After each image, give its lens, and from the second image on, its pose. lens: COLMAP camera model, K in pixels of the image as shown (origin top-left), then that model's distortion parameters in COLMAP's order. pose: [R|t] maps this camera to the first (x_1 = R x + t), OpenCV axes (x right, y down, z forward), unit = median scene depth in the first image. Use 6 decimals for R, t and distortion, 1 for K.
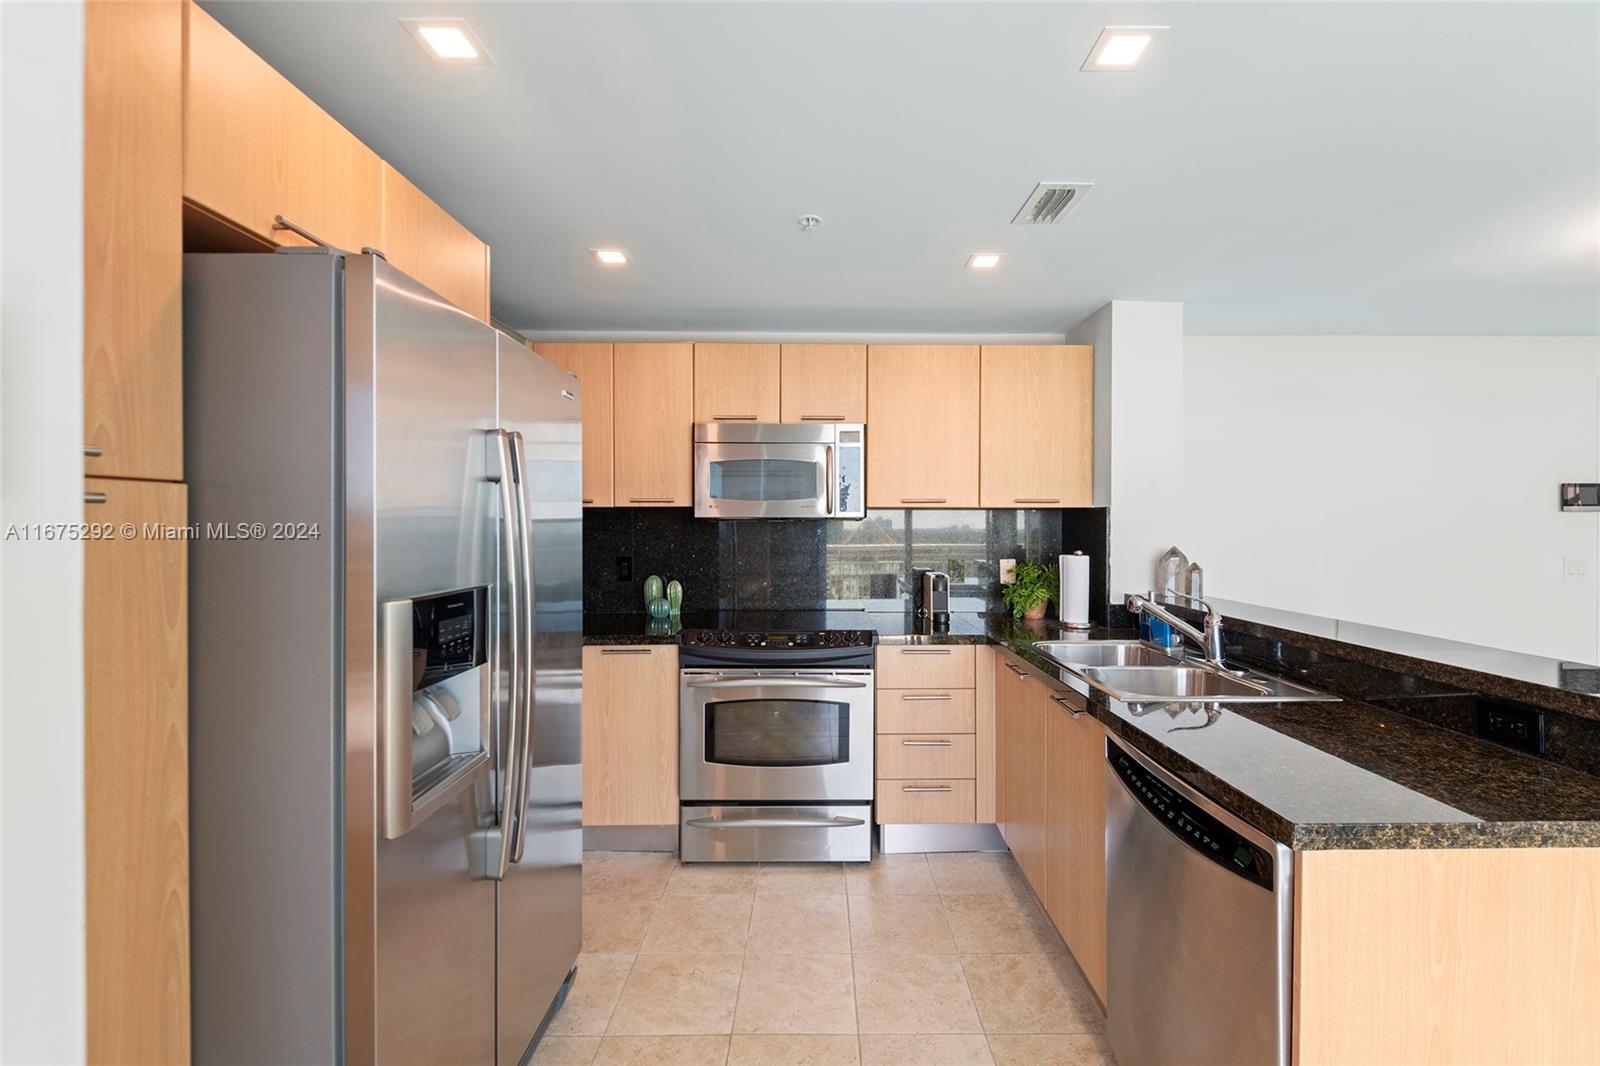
lens RADIAL K [[685.2, 0, 826.2], [0, 685.2, 522.0], [0, 0, 1]] dist [0.003993, -0.000722]
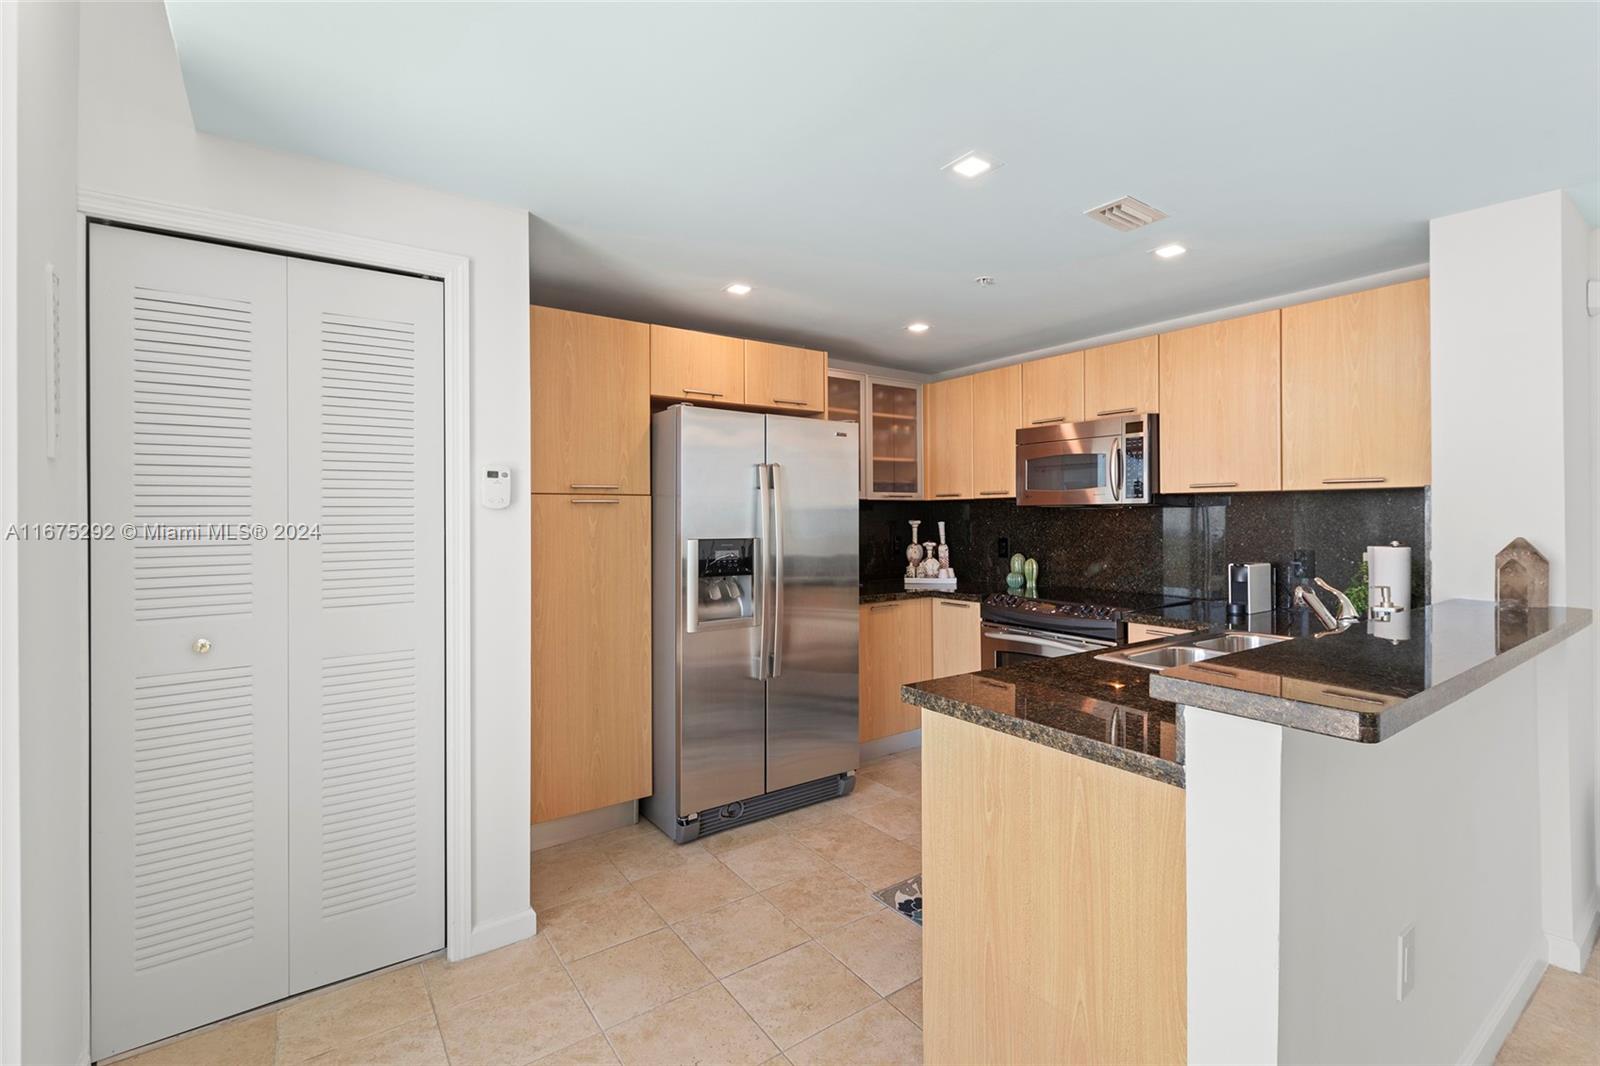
lens RADIAL K [[714.5, 0, 798.3], [0, 714.5, 516.2], [0, 0, 1]] dist [0.032748, -0.000106]
pose [[0.561768, -0.000909, -0.827294, 0.731794], [0.001325, 0.999999, -0.000199, 0.013001], [0.827293, -0.000984, 0.561769, -0.061334]]
